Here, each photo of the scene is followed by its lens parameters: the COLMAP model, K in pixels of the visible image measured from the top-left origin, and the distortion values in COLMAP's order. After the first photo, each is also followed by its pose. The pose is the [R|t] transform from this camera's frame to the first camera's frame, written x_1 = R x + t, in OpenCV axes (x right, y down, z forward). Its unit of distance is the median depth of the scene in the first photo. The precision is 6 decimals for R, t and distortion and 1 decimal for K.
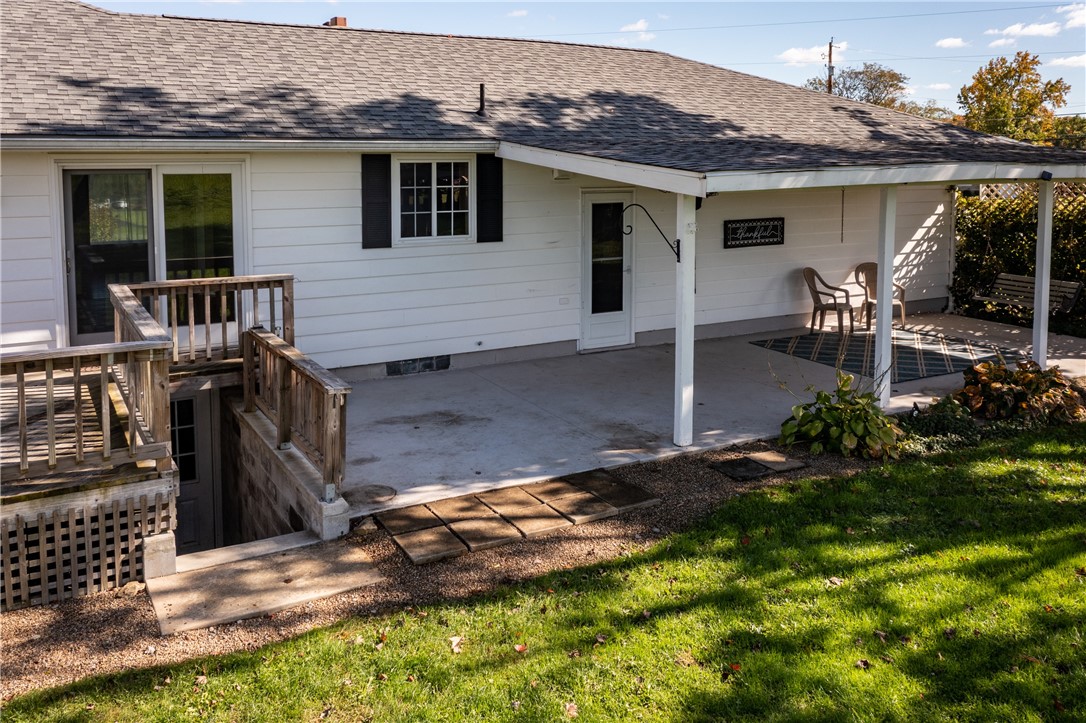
lens RADIAL K [[905.9, 0, 492.7], [0, 905.9, 236.3], [0, 0, 1]] dist [0.027768, 0.000440]
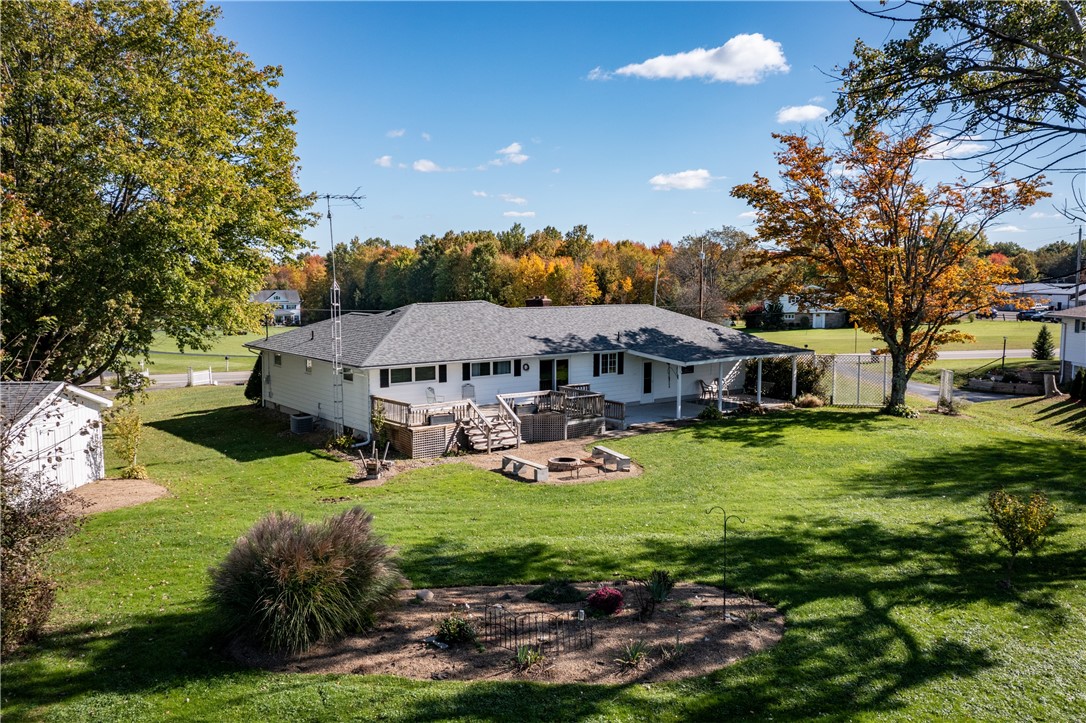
lens RADIAL K [[905.9, 0, 546.1], [0, 905.9, 364.1], [0, 0, 1]] dist [0.027768, 0.000440]
pose [[0.982061, -0.014969, 0.187971, -1.604435], [0.011626, 0.999754, 0.018875, -0.176485], [-0.188207, -0.016351, 0.981993, -4.149020]]
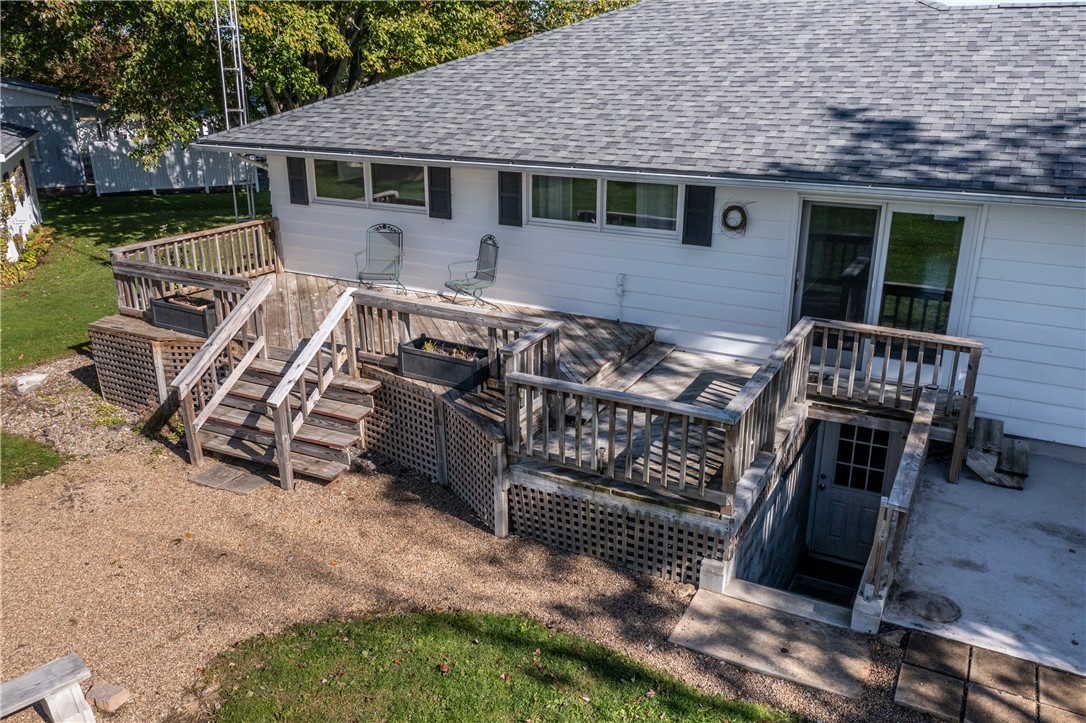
lens RADIAL K [[874.0, 0, 542.8], [0, 874.0, 351.2], [0, 0, 1]] dist [0.018426, -0.012388]
pose [[0.548242, 0.278475, -0.788595, 0.330778], [-0.065182, 0.954295, 0.291673, -0.249653], [0.833776, -0.108505, 0.541336, 0.174650]]
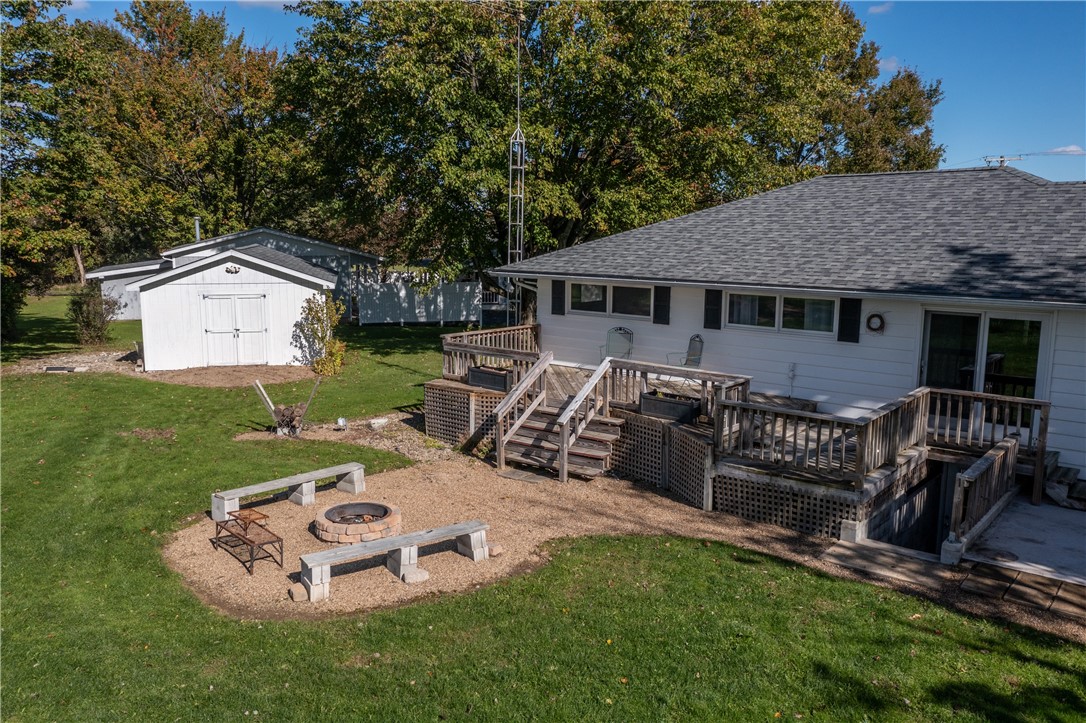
lens RADIAL K [[905.9, 0, 537.7], [0, 905.9, 360.5], [0, 0, 1]] dist [0.027768, 0.000440]
pose [[0.379489, 0.151713, -0.912673, 0.986860], [-0.079950, 0.988151, 0.131017, -0.186838], [0.921735, 0.023249, 0.387122, -0.329699]]
